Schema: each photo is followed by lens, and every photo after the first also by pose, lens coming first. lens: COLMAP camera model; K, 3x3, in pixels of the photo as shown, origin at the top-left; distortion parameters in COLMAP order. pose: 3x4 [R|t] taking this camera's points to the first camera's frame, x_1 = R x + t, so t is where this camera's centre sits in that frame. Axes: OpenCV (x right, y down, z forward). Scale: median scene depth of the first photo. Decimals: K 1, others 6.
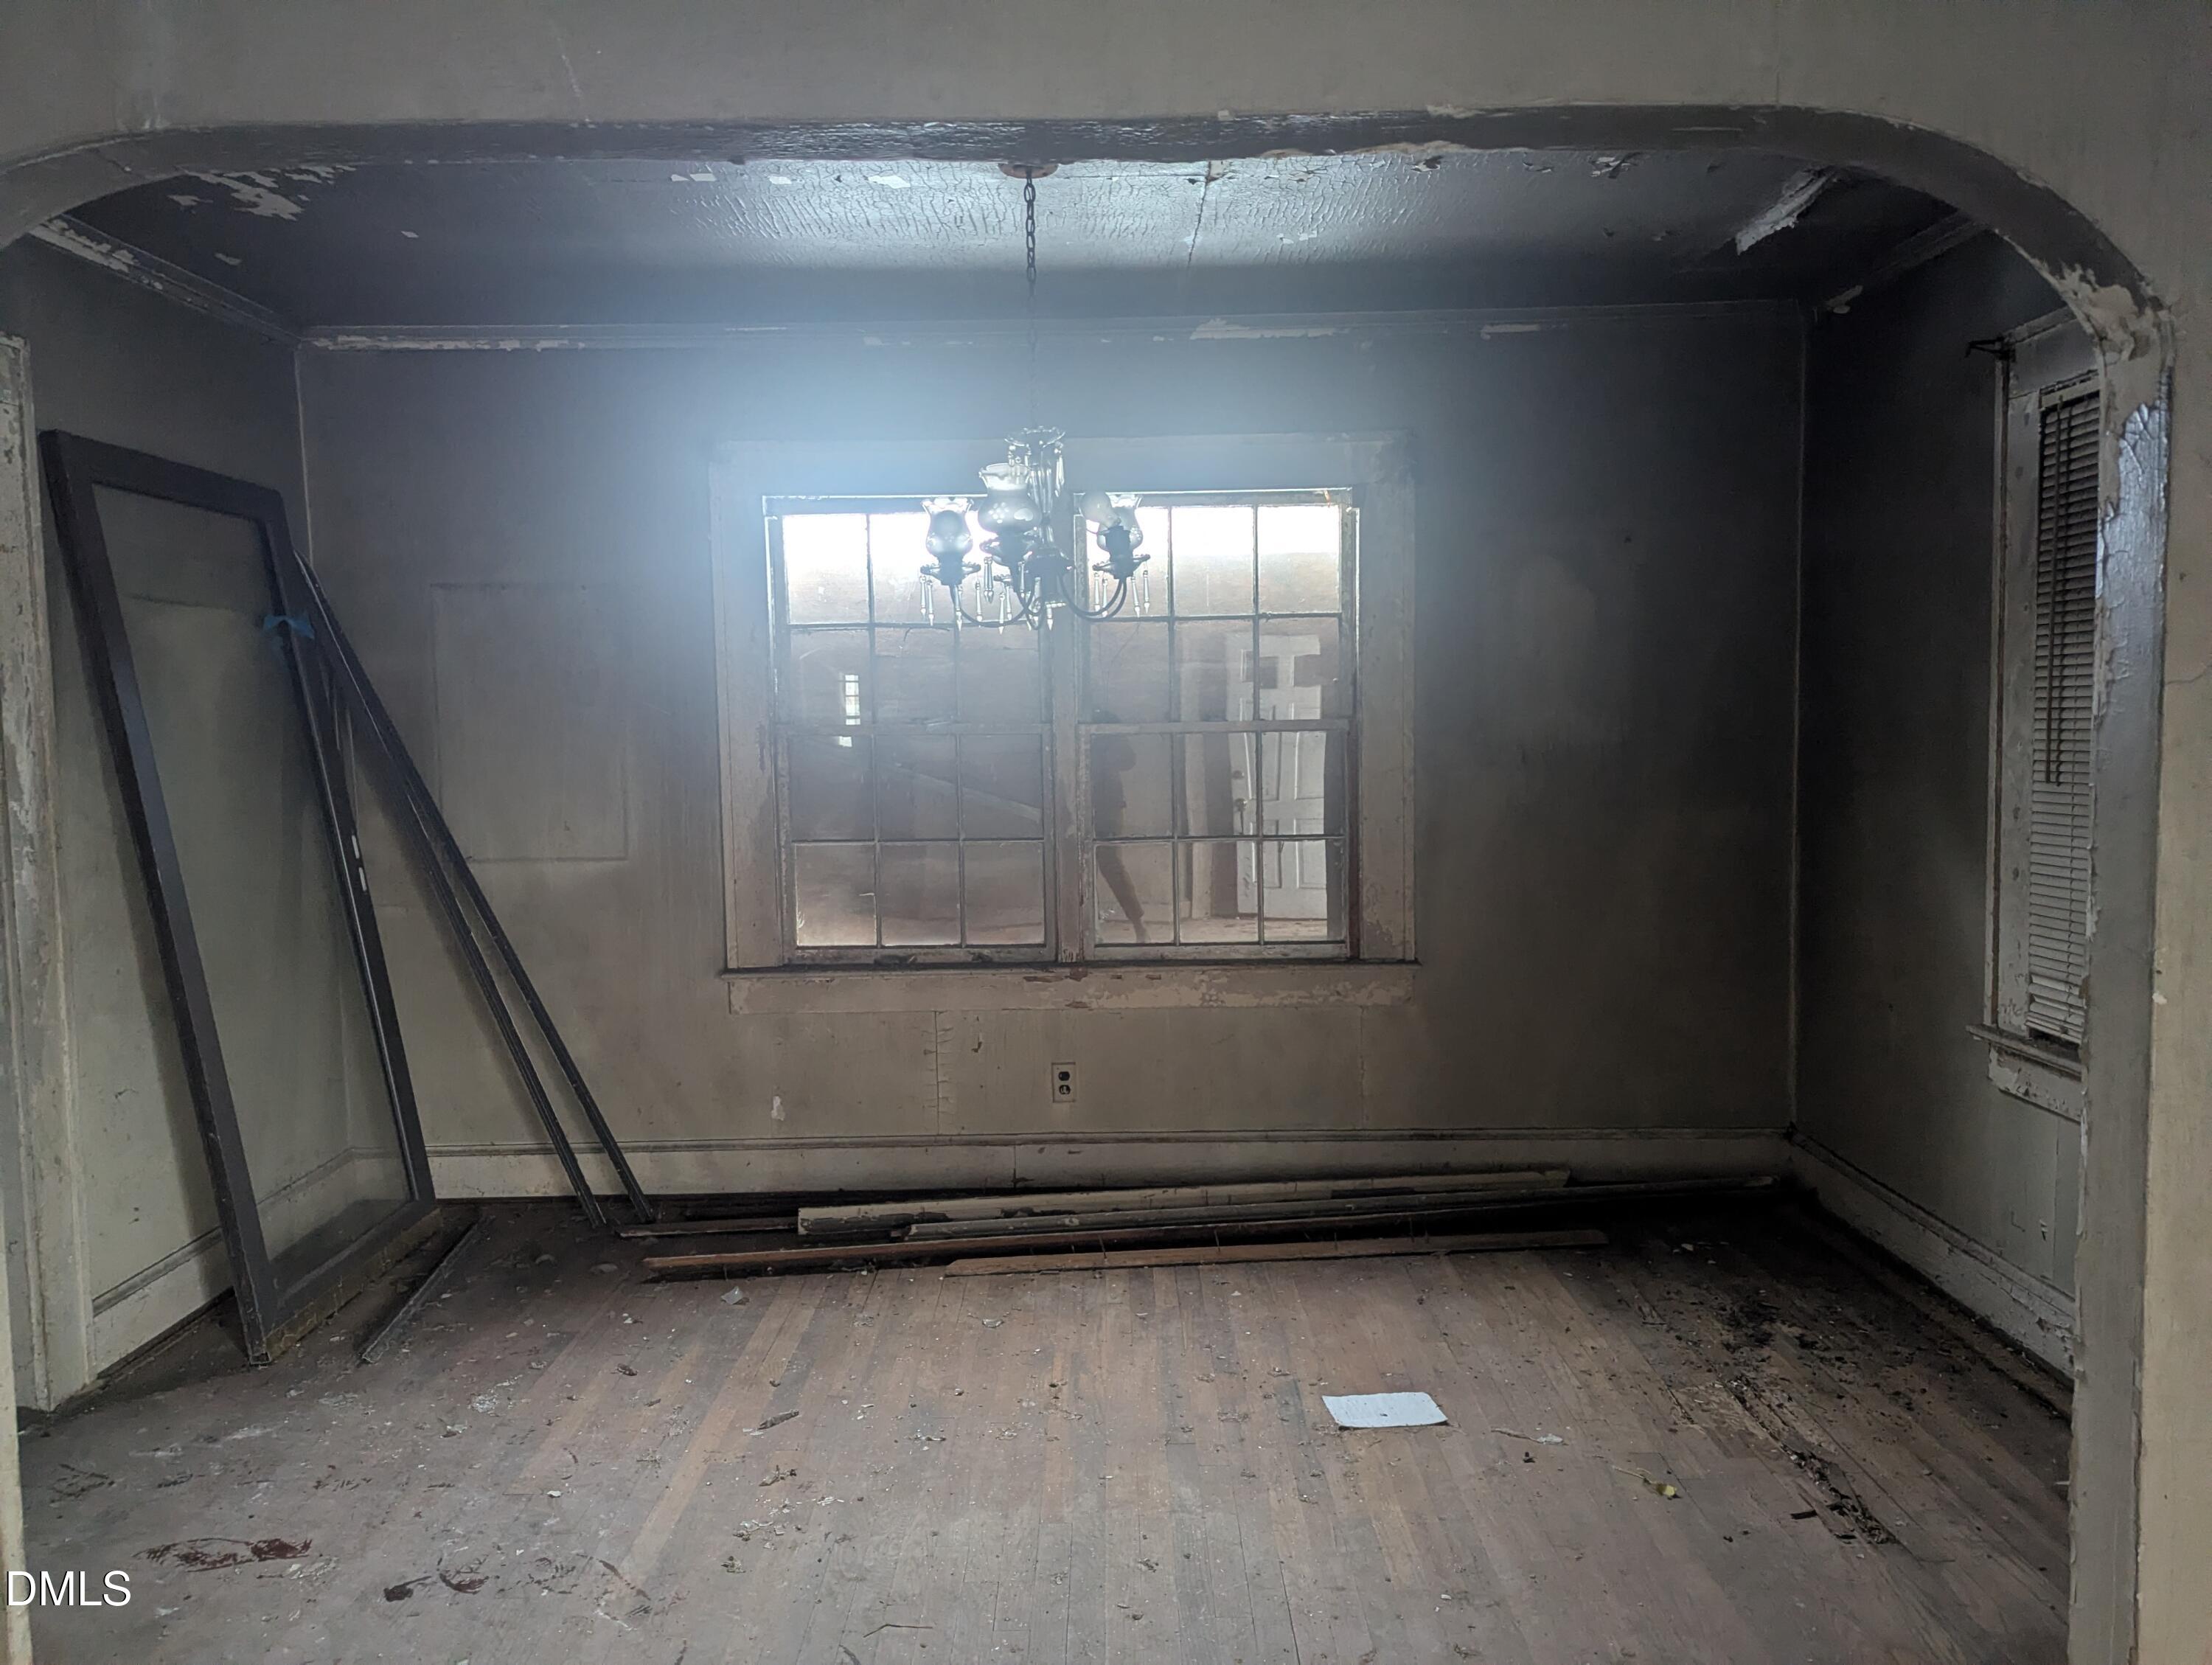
lens RADIAL K [[1546.5, 0, 1094.3], [0, 1546.5, 835.3], [0, 0, 1]] dist [0.063963, -0.058071]
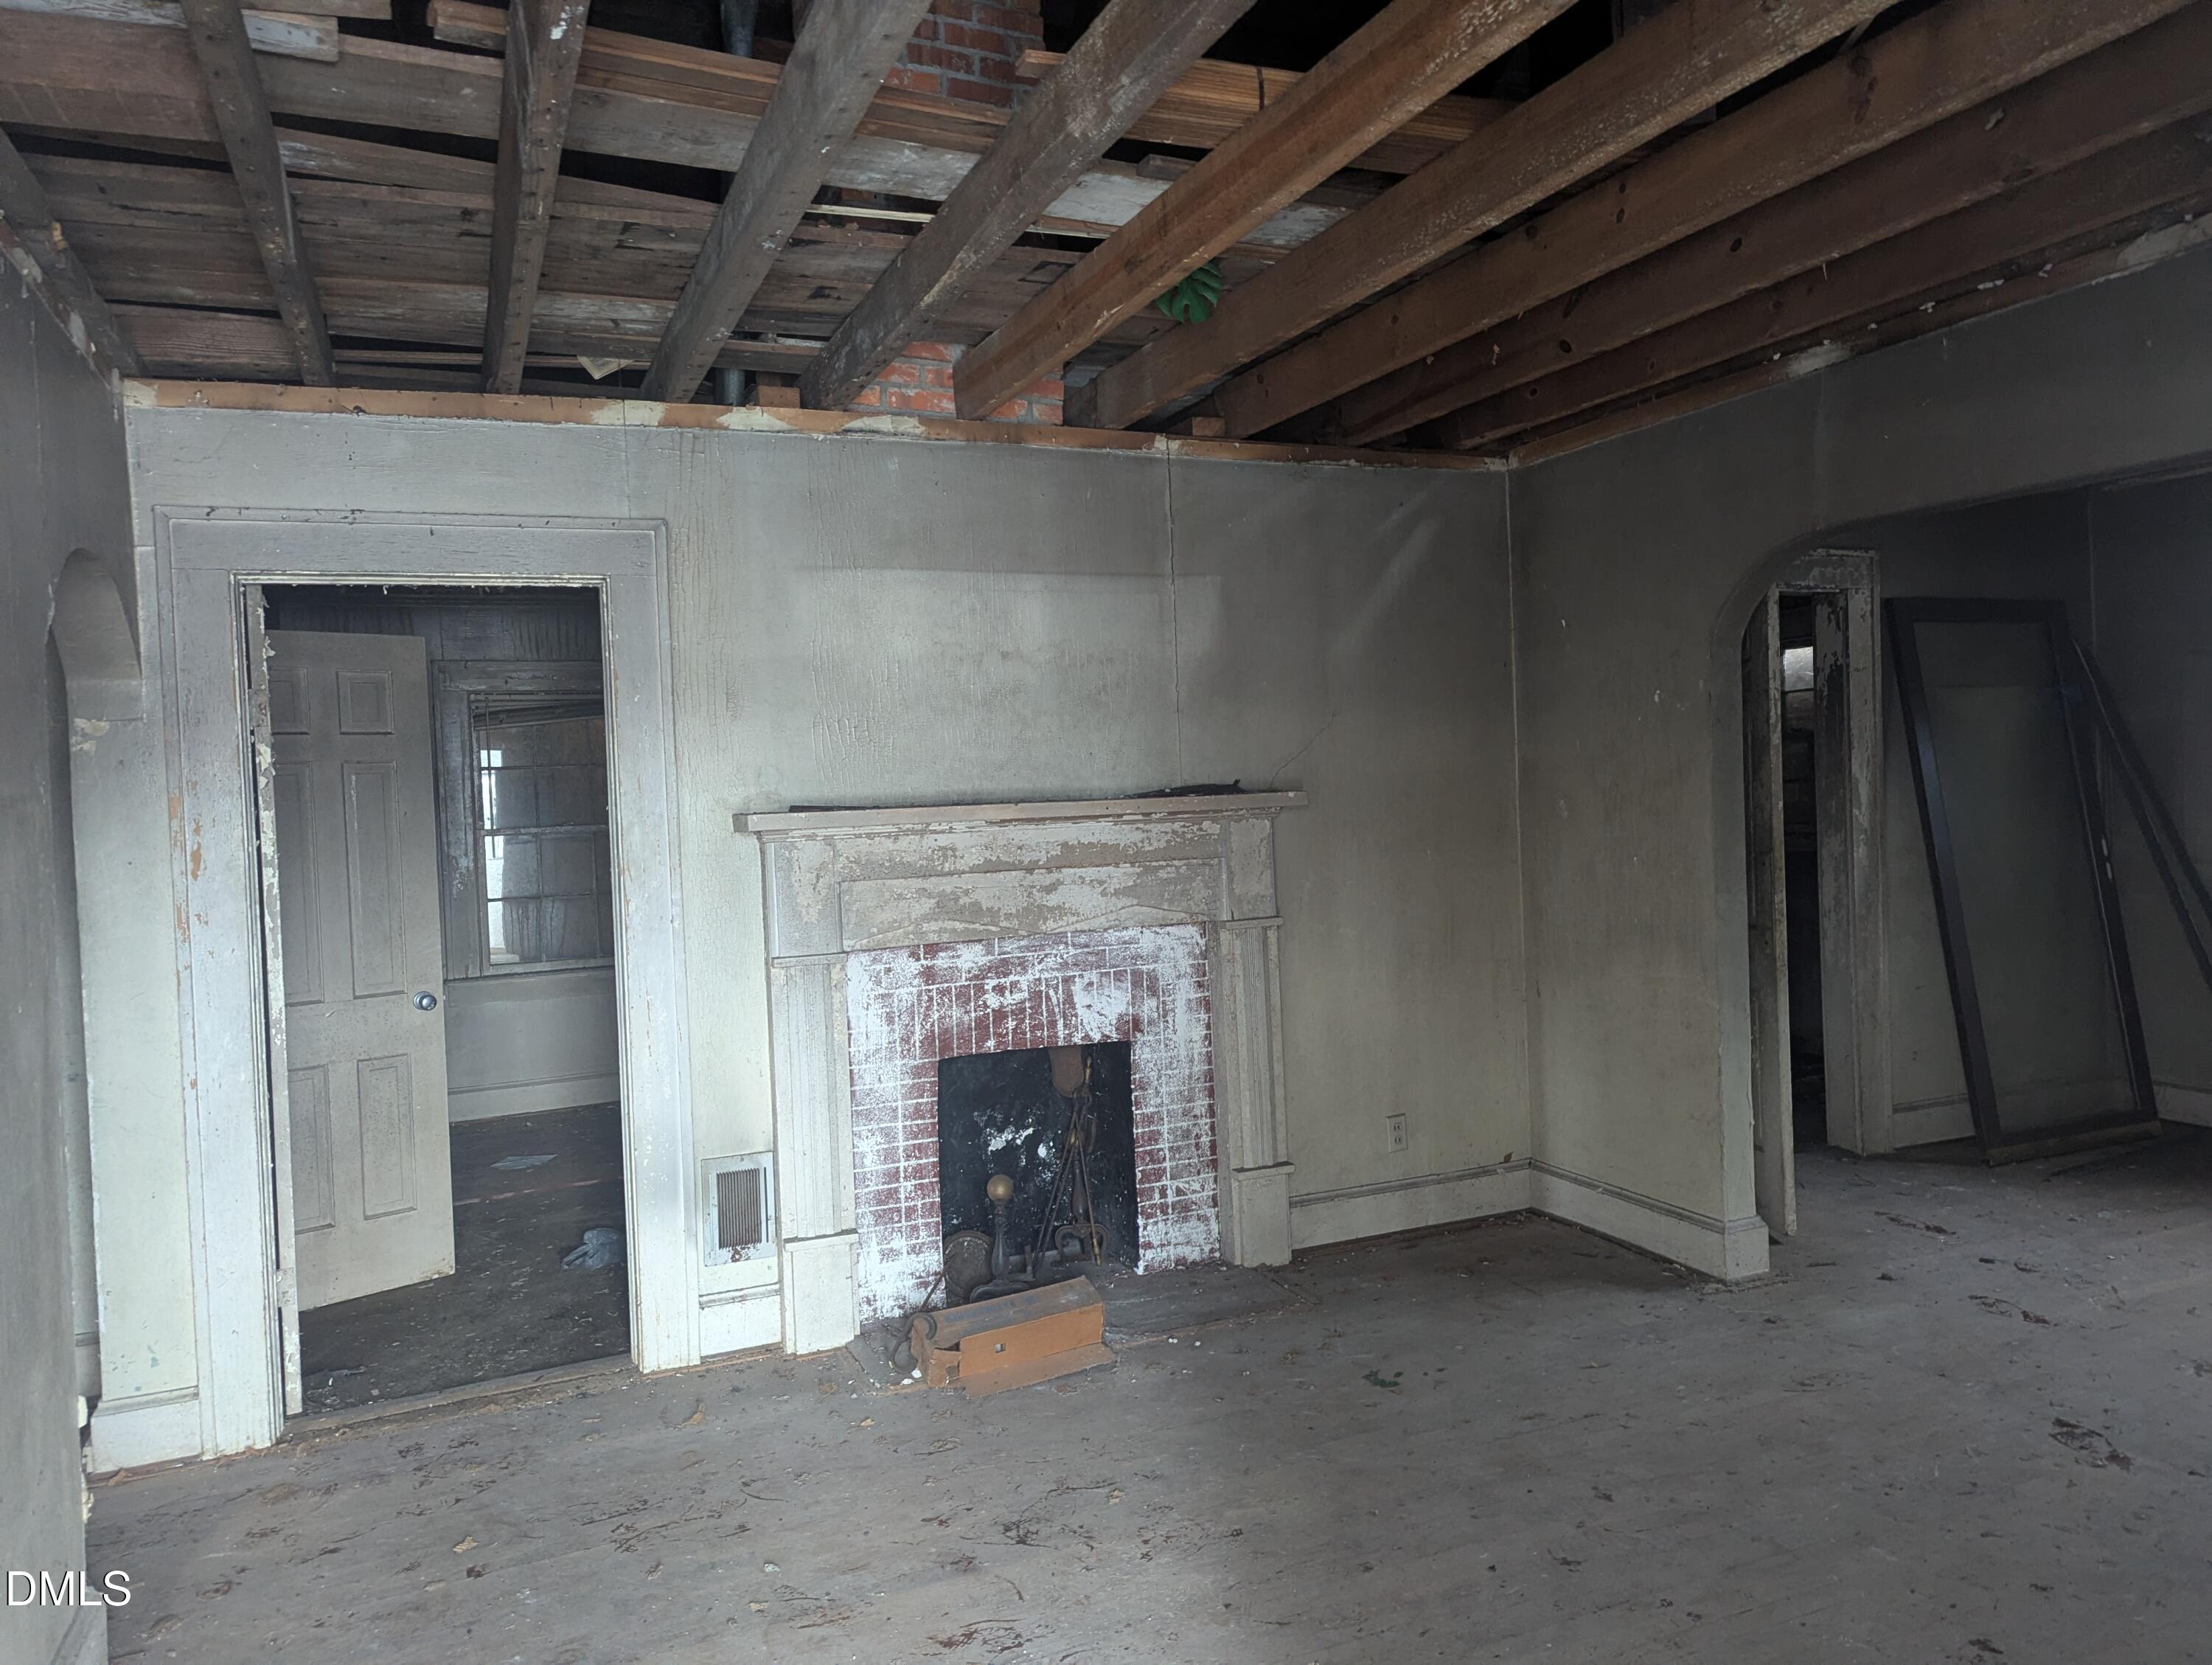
lens RADIAL K [[1546.5, 0, 1118.1], [0, 1546.5, 827.9], [0, 0, 1]] dist [0.063963, -0.058071]
pose [[0.396735, 0.021518, -0.917681, 0.475137], [-0.039152, 0.999212, 0.006503, 0.015902], [0.917098, 0.033349, 0.397265, -0.370628]]
